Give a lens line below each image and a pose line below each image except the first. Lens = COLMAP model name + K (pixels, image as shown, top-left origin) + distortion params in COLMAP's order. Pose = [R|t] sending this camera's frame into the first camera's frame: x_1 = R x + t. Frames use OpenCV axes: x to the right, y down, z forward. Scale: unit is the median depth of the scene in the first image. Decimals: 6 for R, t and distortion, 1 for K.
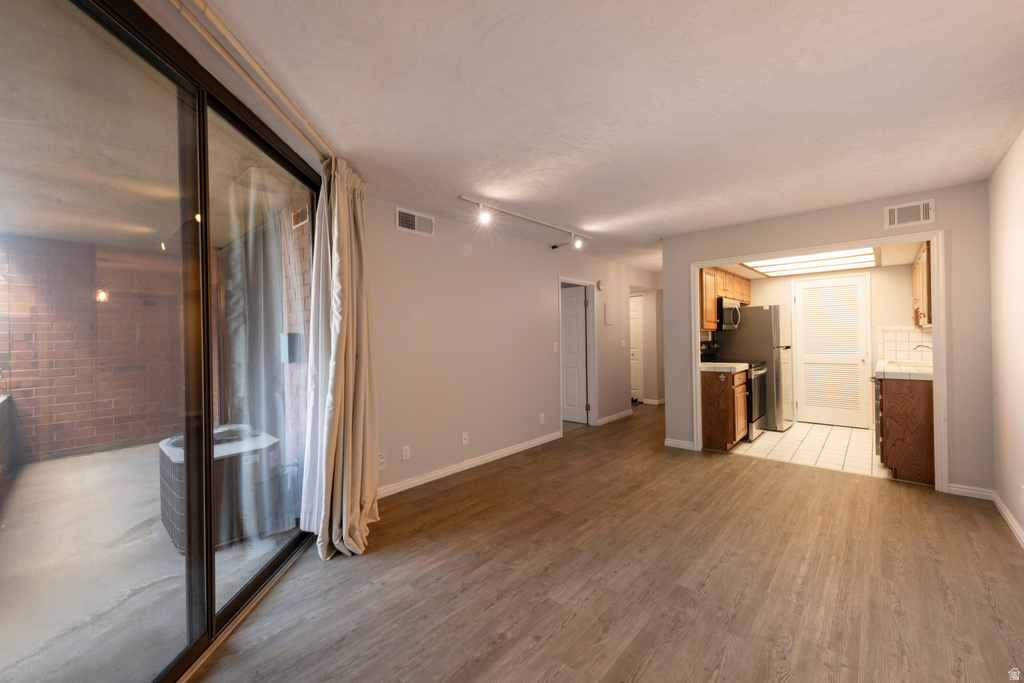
lens RADIAL K [[398.5, 0, 513.6], [0, 398.5, 335.7], [0, 0, 1]] dist [0.020351, -0.007691]
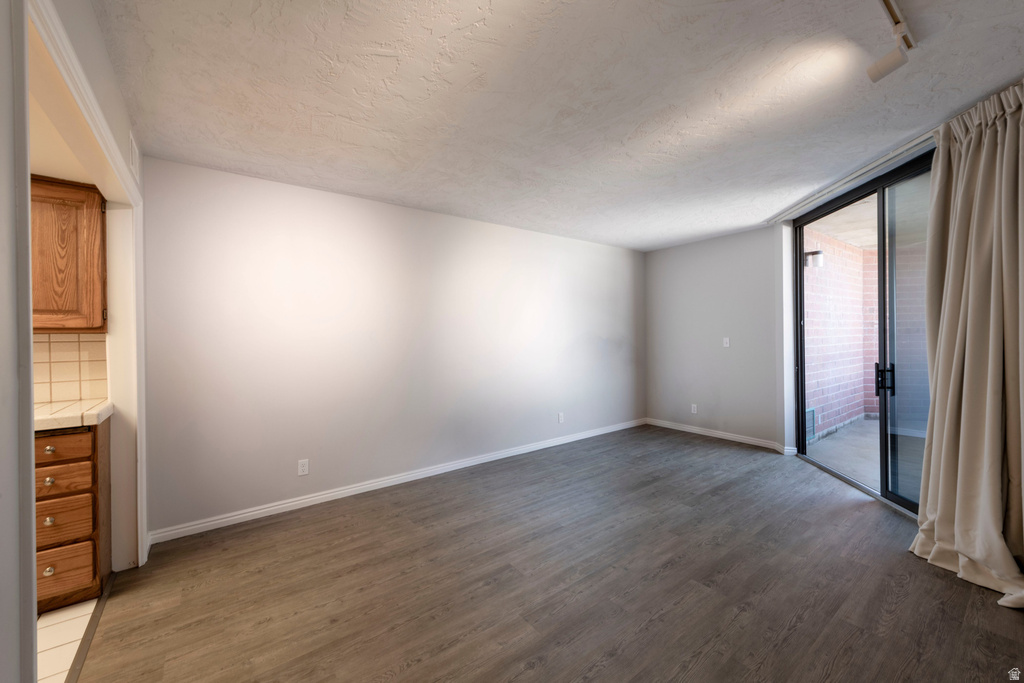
lens RADIAL K [[398.5, 0, 513.6], [0, 398.5, 335.7], [0, 0, 1]] dist [0.020351, -0.007691]
pose [[-0.983192, 0.028028, 0.180411, 0.220927], [0.027690, 0.999607, -0.004390, 0.002915], [-0.180463, 0.000680, -0.983582, 1.272903]]
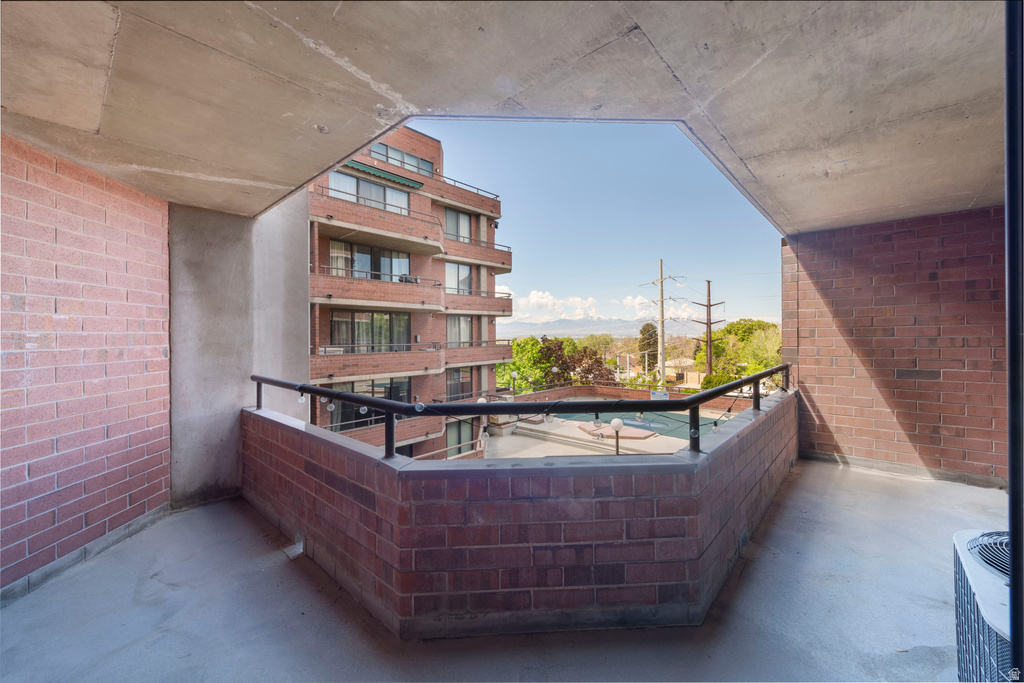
lens RADIAL K [[398.5, 0, 513.6], [0, 398.5, 335.7], [0, 0, 1]] dist [0.020351, -0.007691]
pose [[0.012645, 0.021160, -0.999696, -0.238852], [0.011793, 0.999703, 0.021309, -0.023077], [0.999851, -0.012059, 0.012391, 0.274300]]
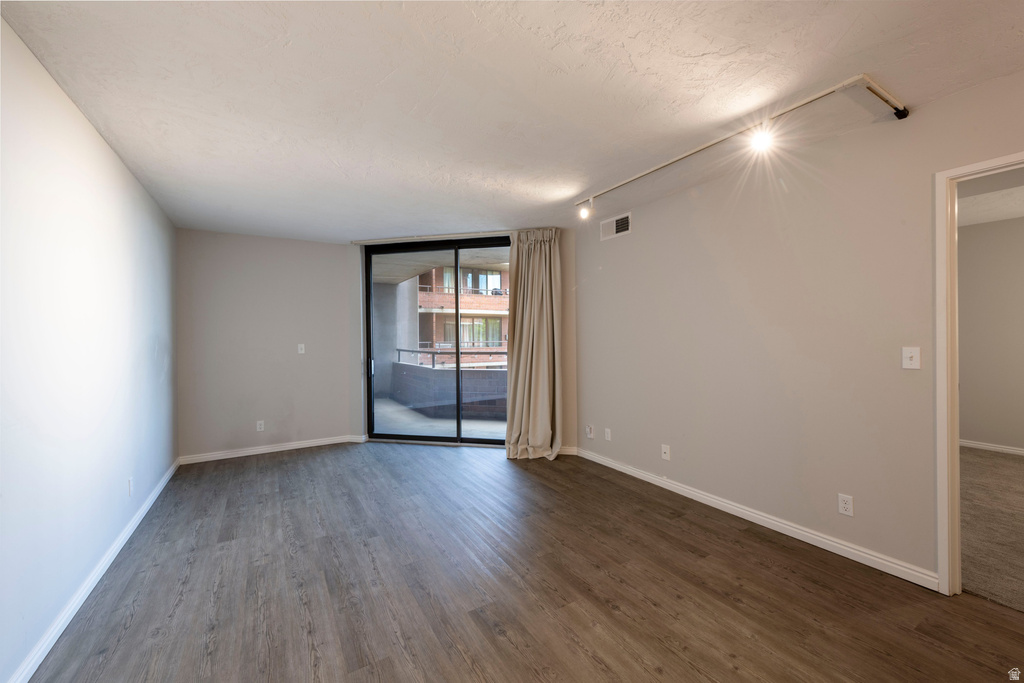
lens RADIAL K [[398.5, 0, 513.6], [0, 398.5, 335.7], [0, 0, 1]] dist [0.020351, -0.007691]
pose [[-0.274557, 0.016414, -0.961431, 0.766210], [0.017711, 0.999771, 0.012011, -0.006540], [0.961408, -0.013730, -0.274785, 0.905620]]
